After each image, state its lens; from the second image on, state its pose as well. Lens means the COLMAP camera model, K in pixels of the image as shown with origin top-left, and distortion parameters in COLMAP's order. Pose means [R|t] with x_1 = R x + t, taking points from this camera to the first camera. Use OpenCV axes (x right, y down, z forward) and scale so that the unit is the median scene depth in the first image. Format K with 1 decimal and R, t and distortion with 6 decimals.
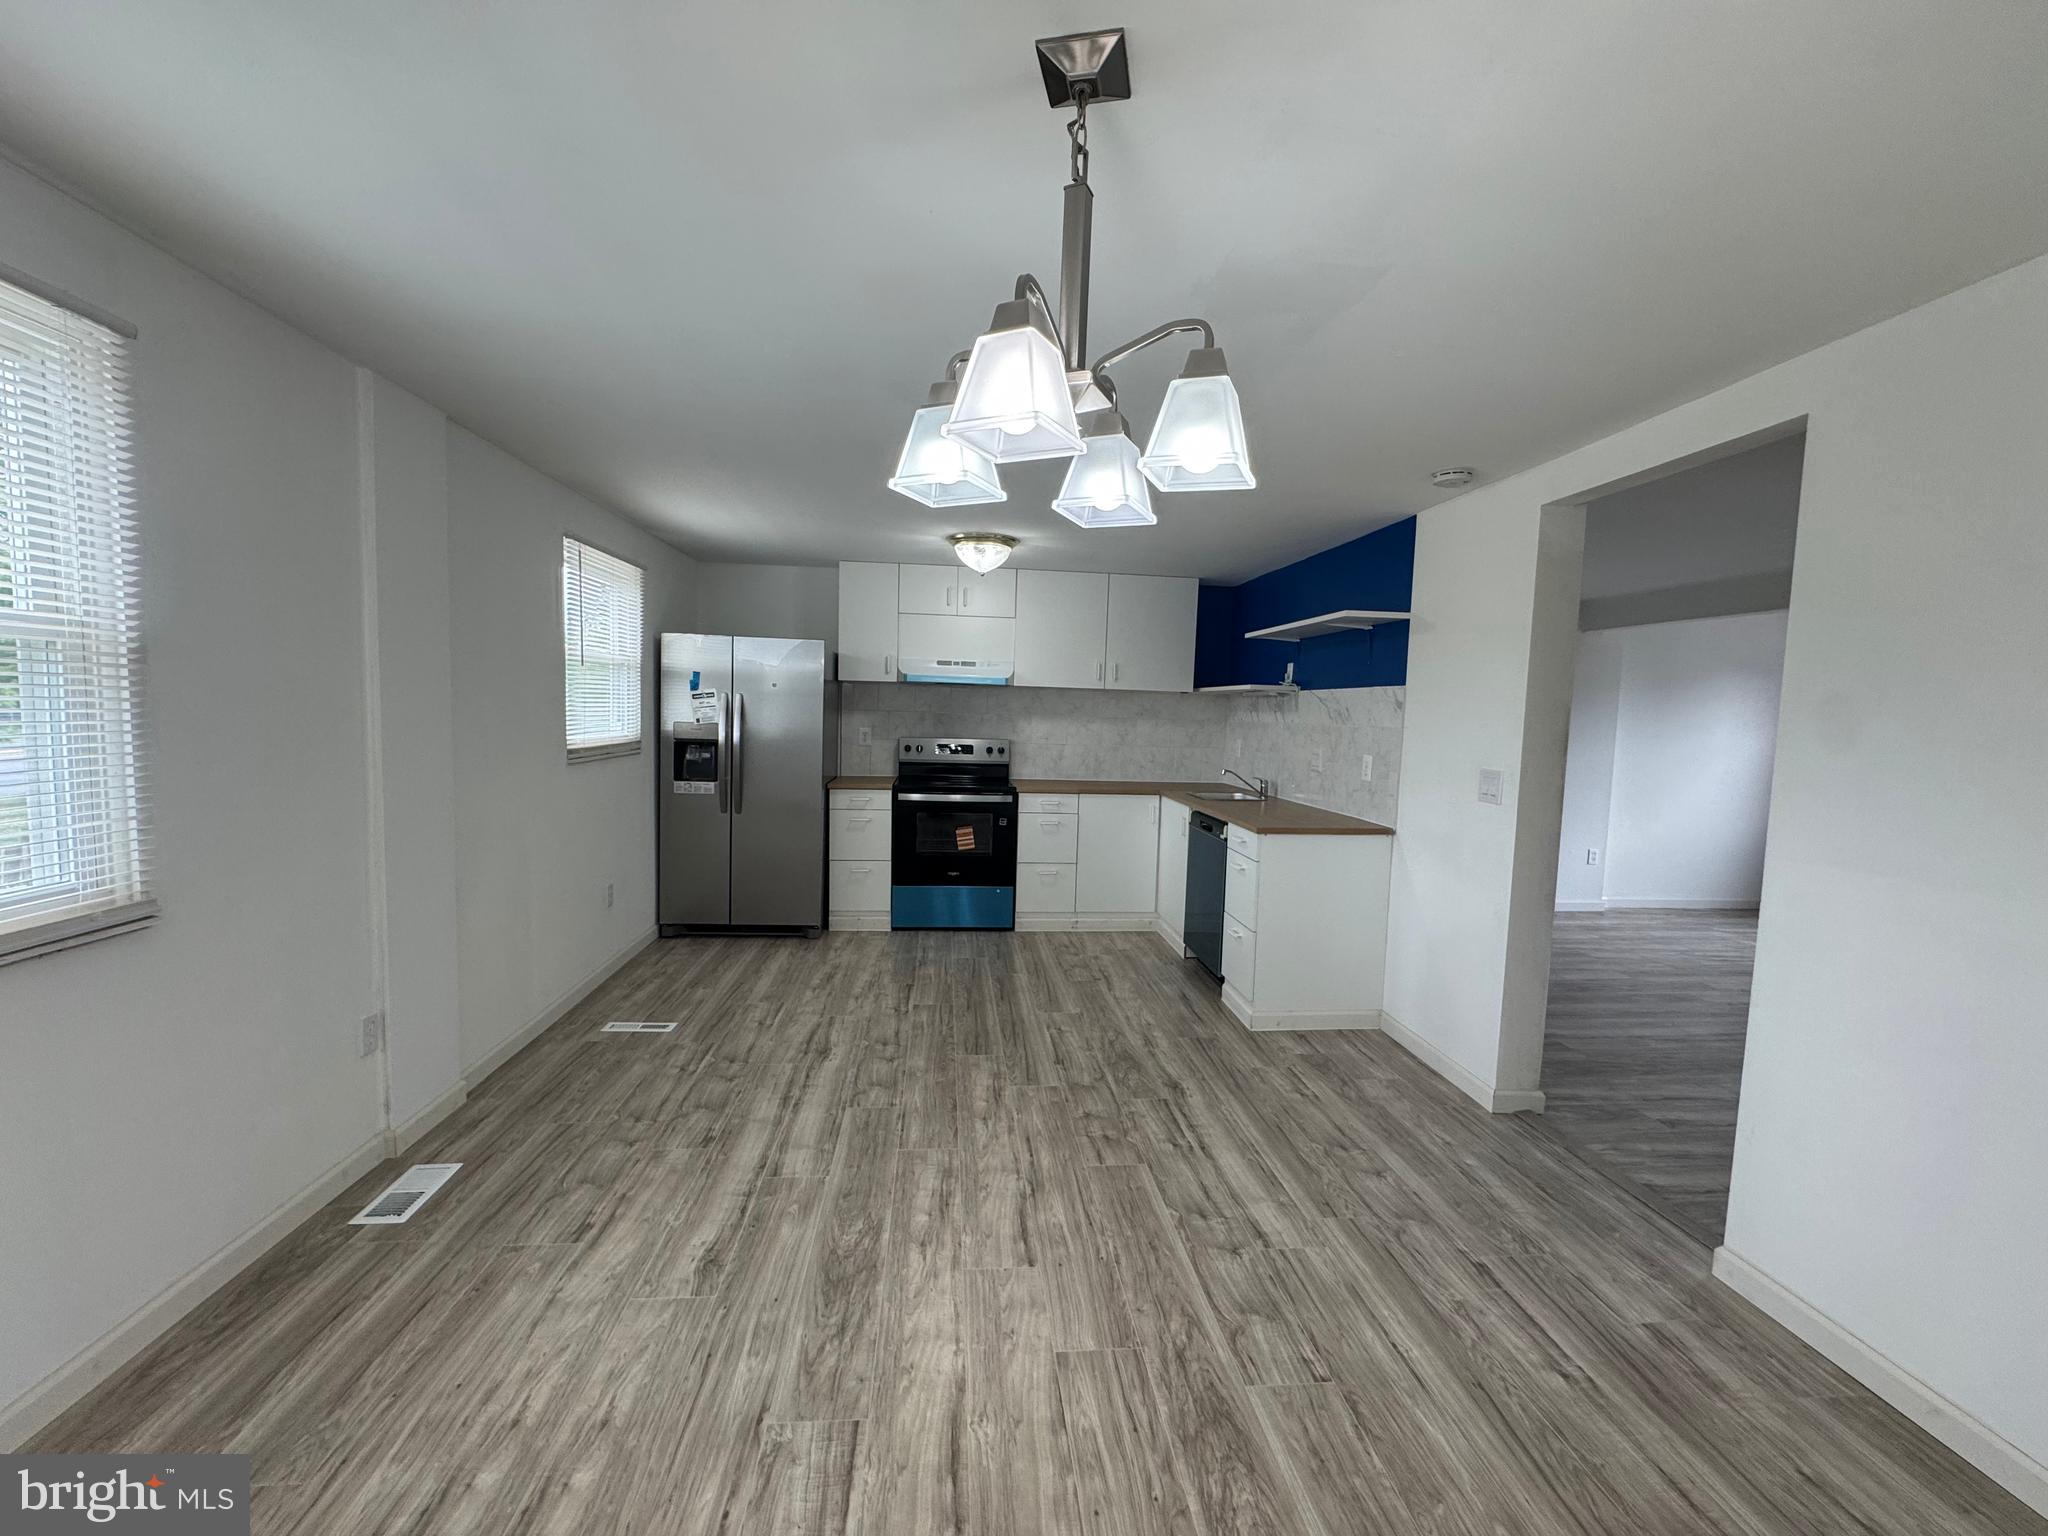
lens RADIAL K [[819.1, 0, 1023.1], [0, 819.1, 766.5], [0, 0, 1]] dist [-0.001985, -0.000360]
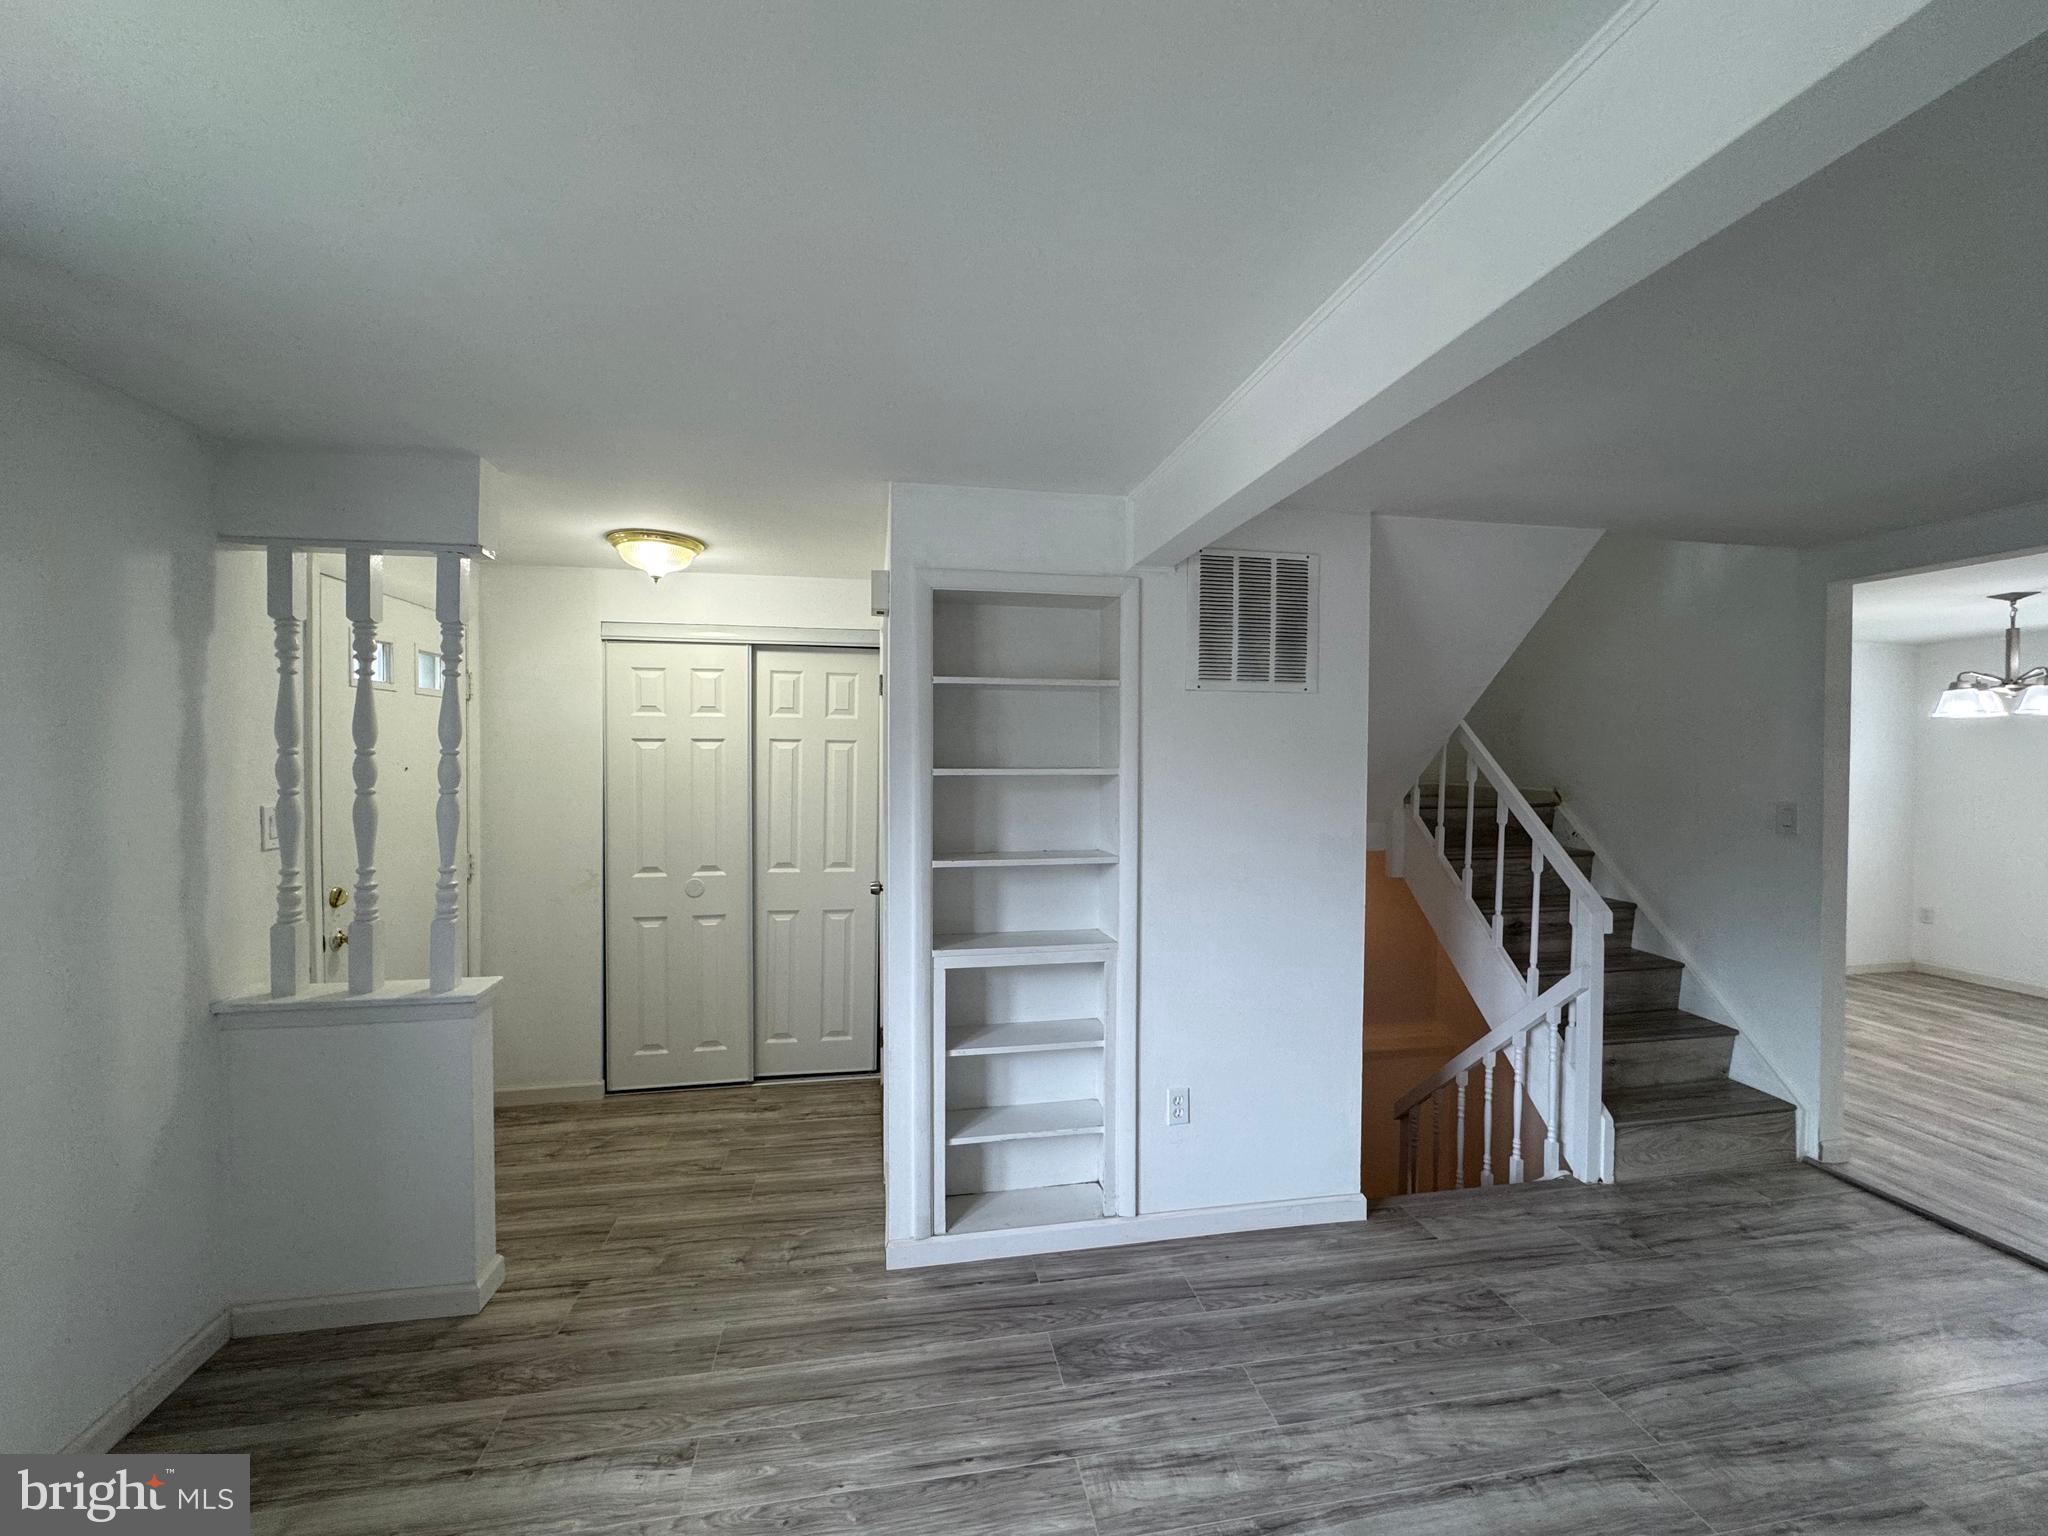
lens RADIAL K [[819.0, 0, 1021.5], [0, 819.0, 767.5], [0, 0, 1]] dist [-0.001513, 0.000054]
pose [[-0.995540, -0.034112, -0.087962, 1.763081], [-0.041989, 0.995118, 0.089313, -0.105317], [0.084486, 0.092608, -0.992112, 1.612689]]
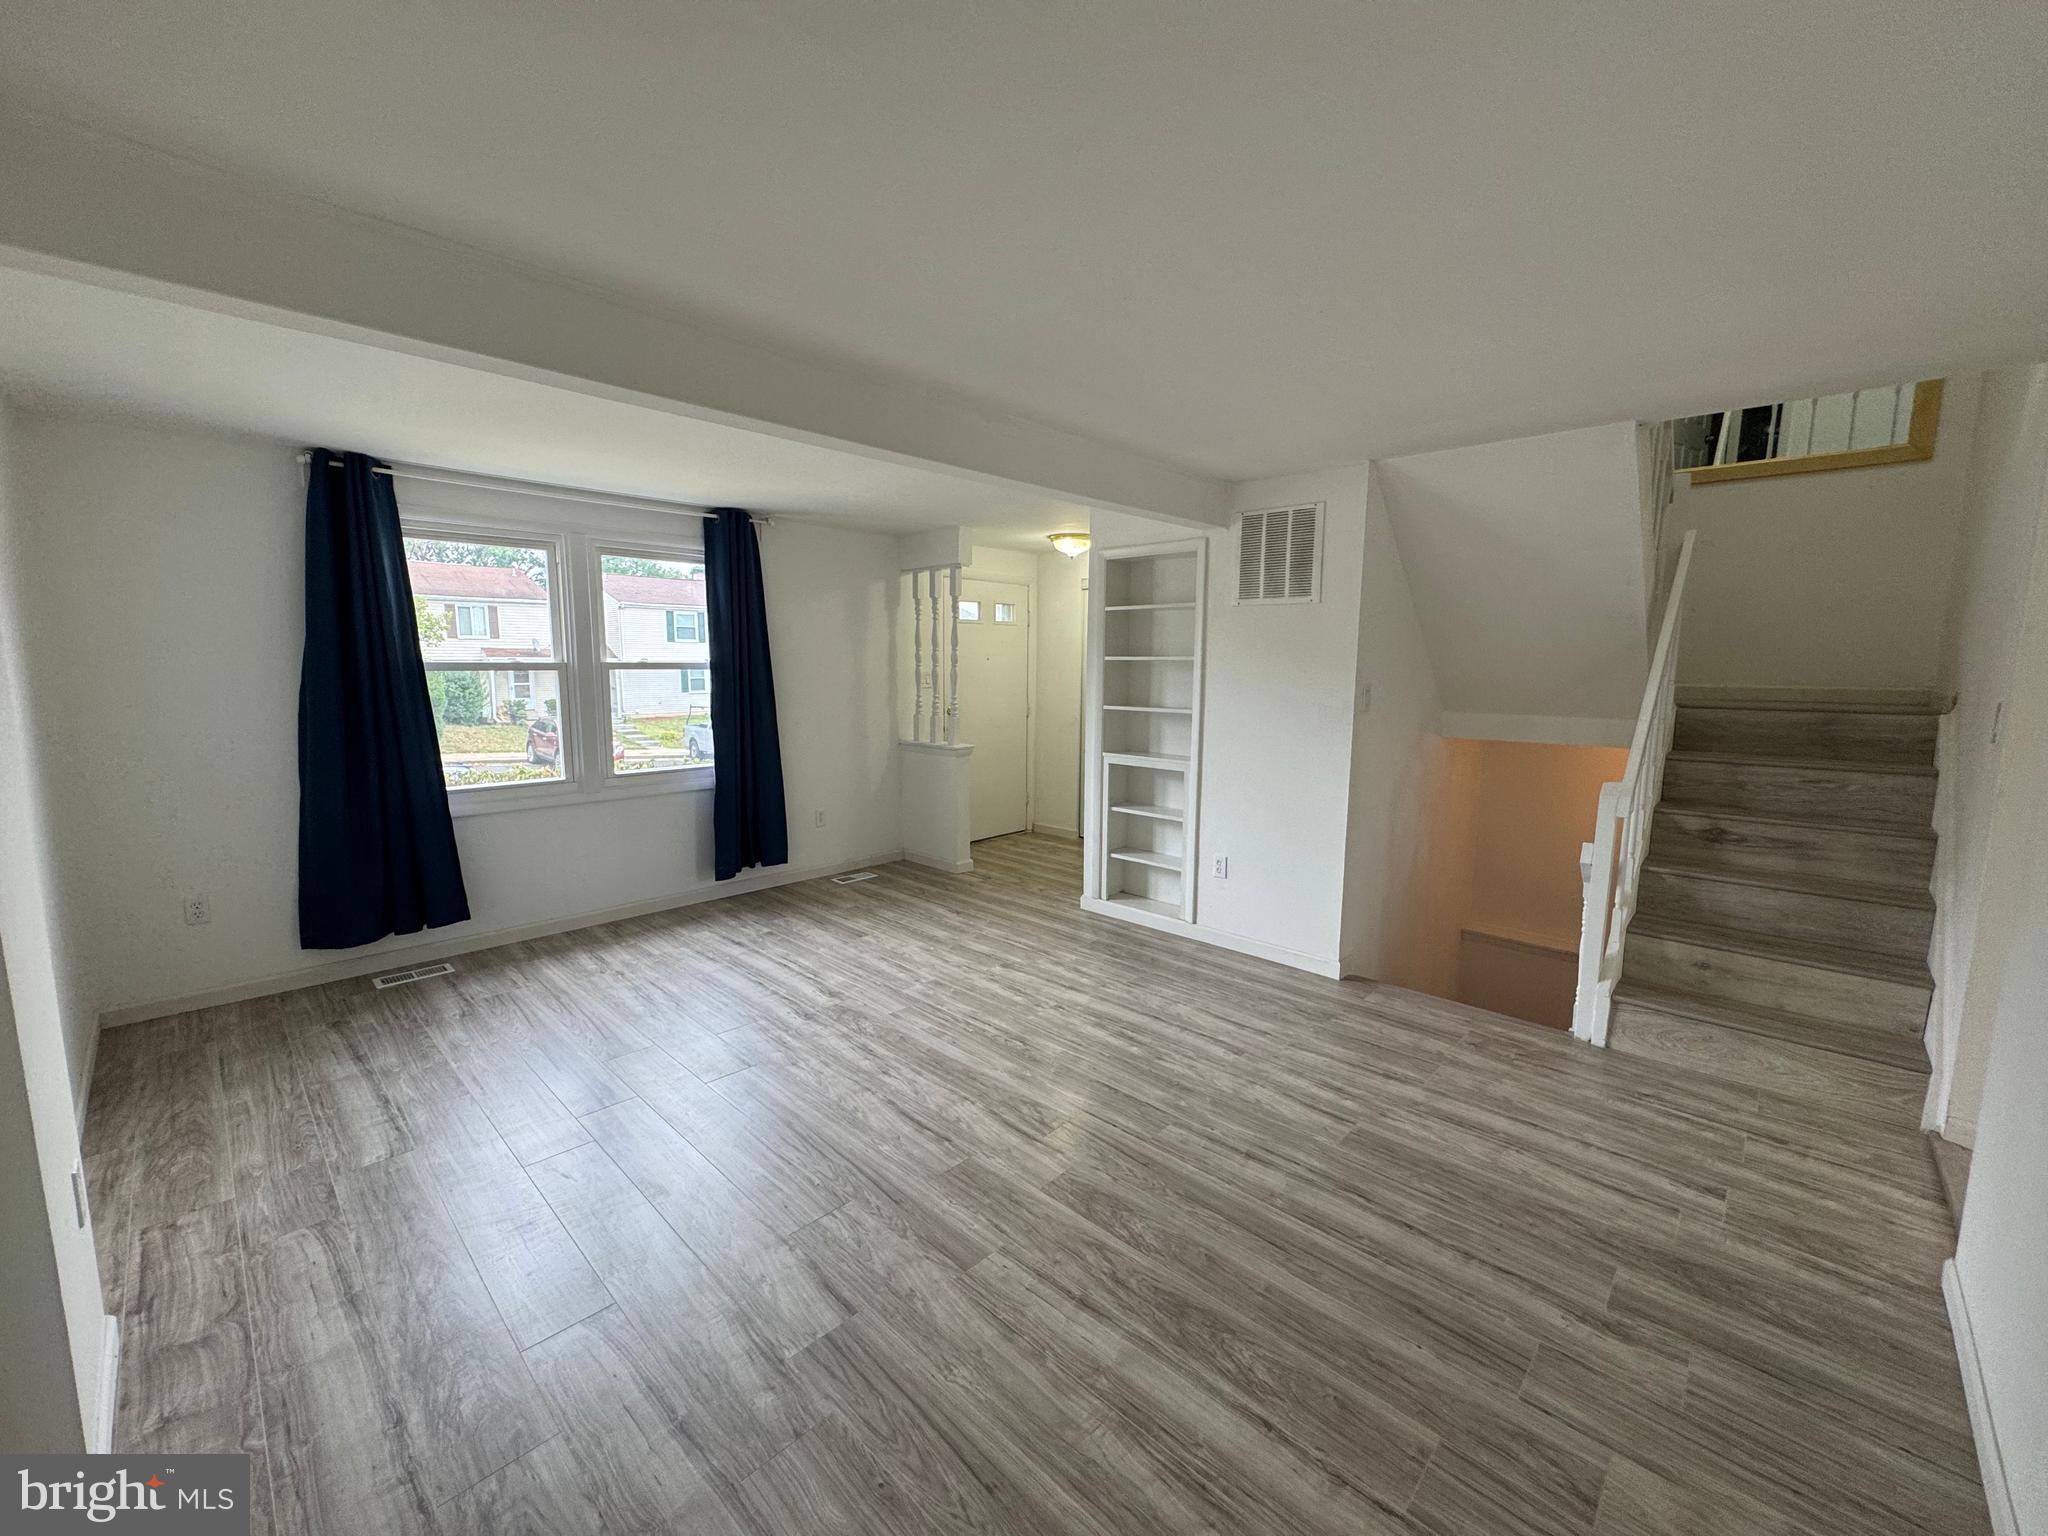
lens RADIAL K [[819.0, 0, 1021.5], [0, 819.0, 767.5], [0, 0, 1]] dist [-0.001513, 0.000054]
pose [[-0.653143, -0.133489, 0.745376, 0.690501], [0.029973, 0.979010, 0.201595, -0.139204], [-0.756642, 0.154011, -0.635432, 1.930639]]
